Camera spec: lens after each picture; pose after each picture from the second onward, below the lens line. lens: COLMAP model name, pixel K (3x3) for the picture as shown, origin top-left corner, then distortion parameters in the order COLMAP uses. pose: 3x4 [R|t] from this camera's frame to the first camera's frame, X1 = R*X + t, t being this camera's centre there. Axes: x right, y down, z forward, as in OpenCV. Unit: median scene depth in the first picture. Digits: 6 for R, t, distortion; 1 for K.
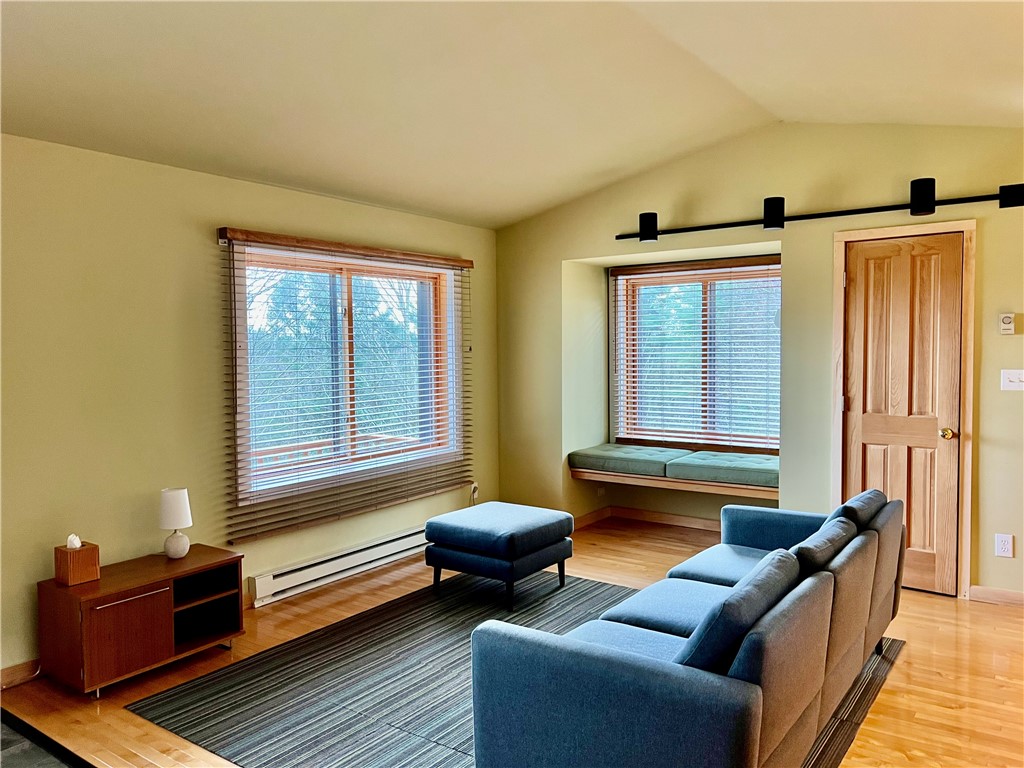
lens RADIAL K [[773.4, 0, 508.1], [0, 773.4, 384.5], [0, 0, 1]] dist [0.071954, -0.093468]
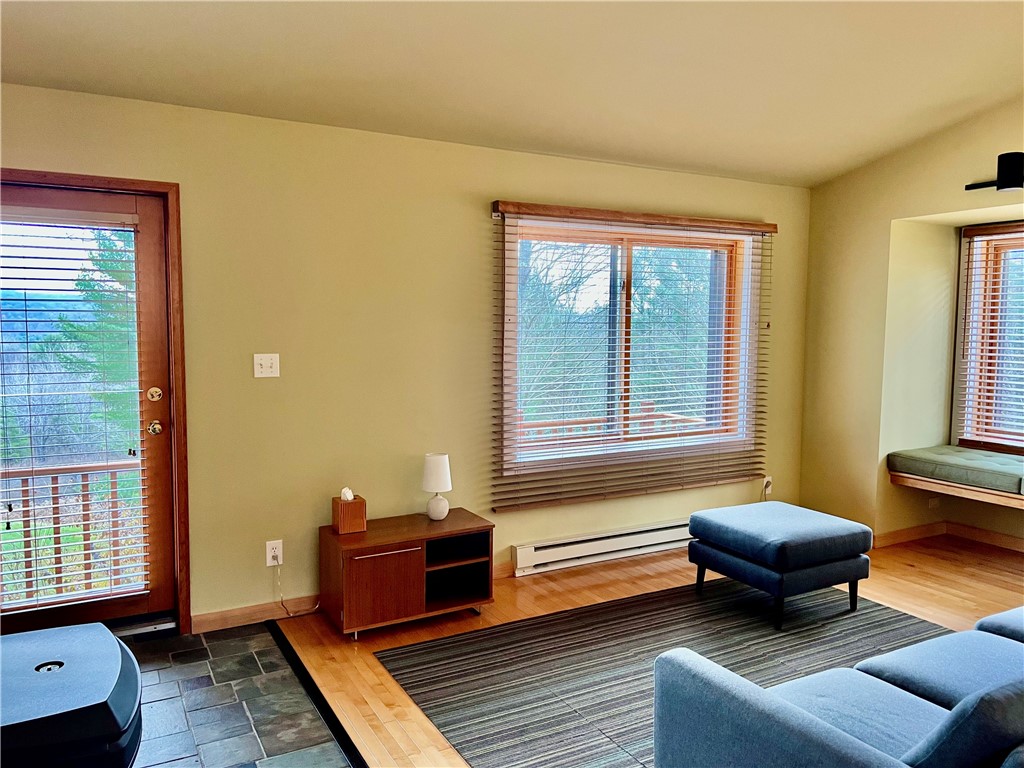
lens RADIAL K [[773.4, 0, 508.1], [0, 773.4, 384.5], [0, 0, 1]] dist [0.071954, -0.093468]
pose [[0.904500, 0.052062, -0.423284, 0.077855], [-0.037753, 0.998399, 0.042127, -0.006095], [0.424800, -0.022124, 0.905017, 0.081931]]
